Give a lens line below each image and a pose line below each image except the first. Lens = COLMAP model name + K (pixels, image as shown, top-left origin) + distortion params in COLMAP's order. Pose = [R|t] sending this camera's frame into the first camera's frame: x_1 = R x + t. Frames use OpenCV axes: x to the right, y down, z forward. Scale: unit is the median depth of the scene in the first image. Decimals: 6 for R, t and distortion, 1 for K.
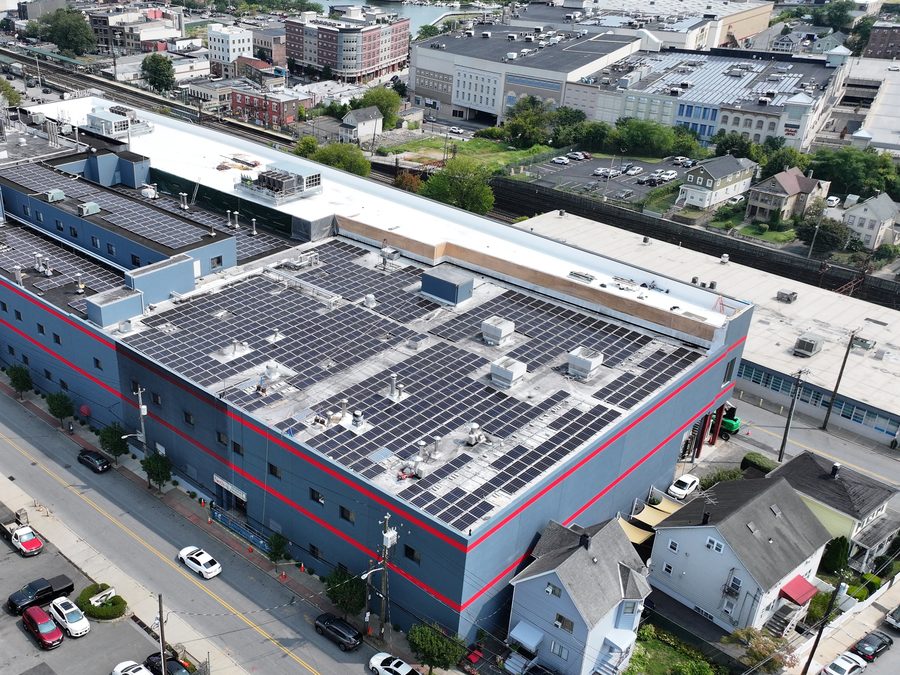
lens RADIAL K [[923.0, 0, 450.0], [0, 923.0, 337.5], [0, 0, 1]] dist [-0.009286, 0.014701]
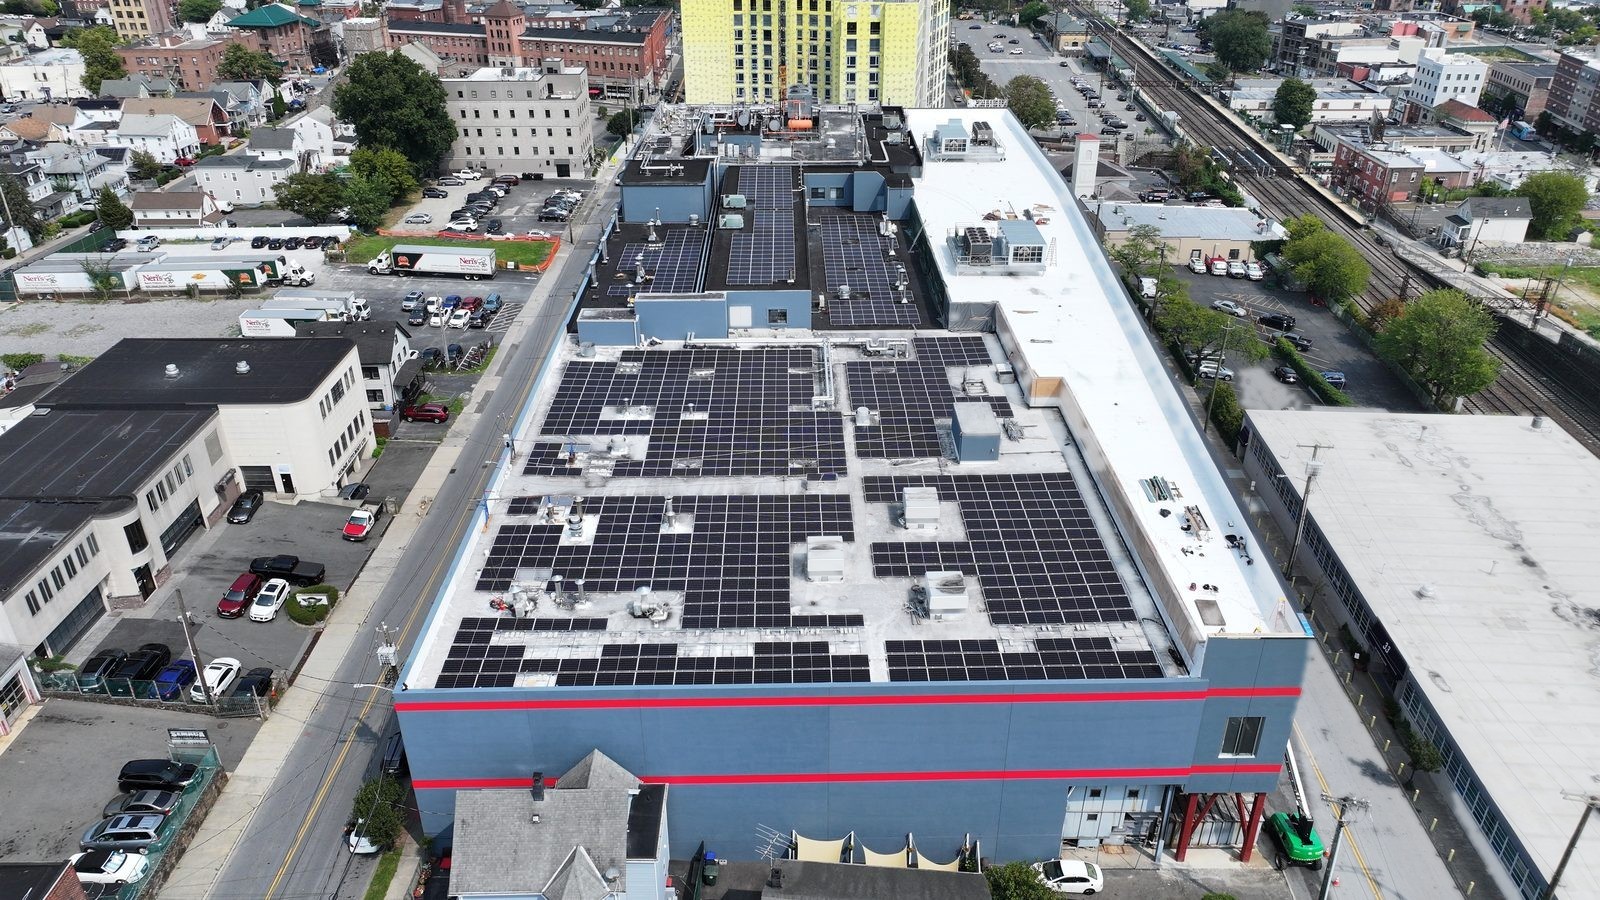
lens RADIAL K [[1217.9, 0, 800.0], [0, 1217.9, 450.0], [0, 0, 1]] dist [0.007510, 0.000269]
pose [[0.683096, 0.316696, -0.658091, 0.477664], [-0.316610, 0.940426, 0.123926, -0.110024], [0.658132, 0.123705, 0.742670, 0.267272]]
